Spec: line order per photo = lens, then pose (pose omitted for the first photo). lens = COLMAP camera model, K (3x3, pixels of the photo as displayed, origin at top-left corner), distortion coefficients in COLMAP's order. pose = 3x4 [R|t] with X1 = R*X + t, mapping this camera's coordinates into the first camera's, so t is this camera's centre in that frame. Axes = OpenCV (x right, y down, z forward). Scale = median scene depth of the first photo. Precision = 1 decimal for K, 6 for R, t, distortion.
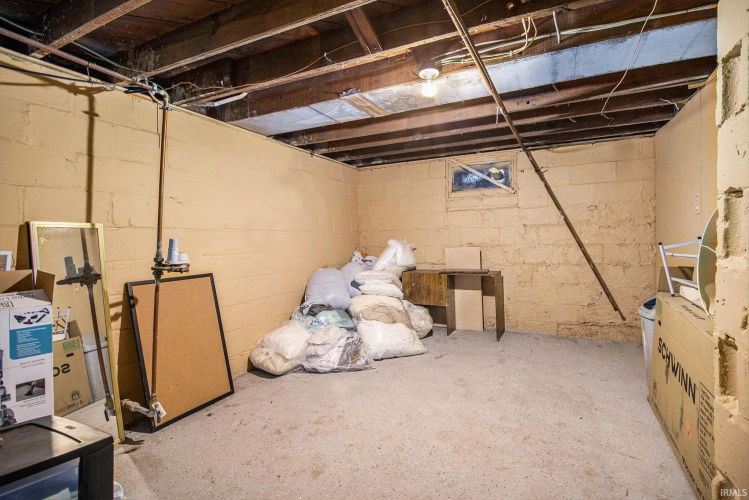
lens RADIAL K [[345.5, 0, 393.8], [0, 345.5, 233.9], [0, 0, 1]] dist [-0.001499, -0.000386]
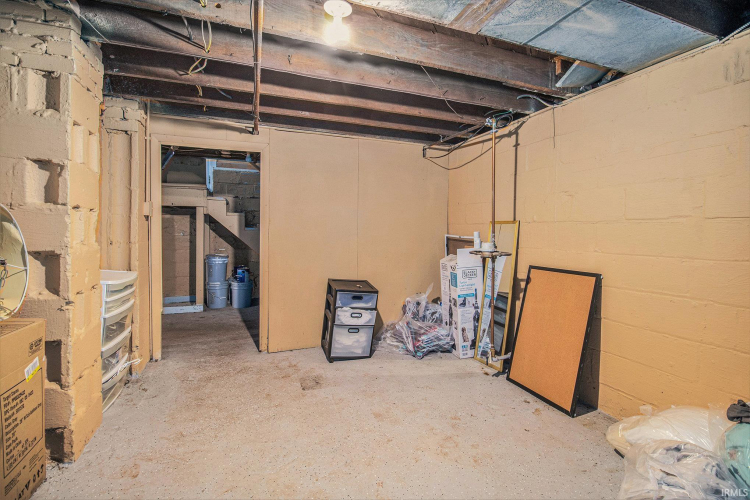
lens RADIAL K [[345.9, 0, 387.2], [0, 345.9, 237.4], [0, 0, 1]] dist [-0.001499, -0.000386]
pose [[-0.681710, 0.024788, -0.731202, 0.565842], [0.012587, 0.999675, 0.022154, 0.000923], [0.731514, 0.005899, -0.681801, 1.583404]]
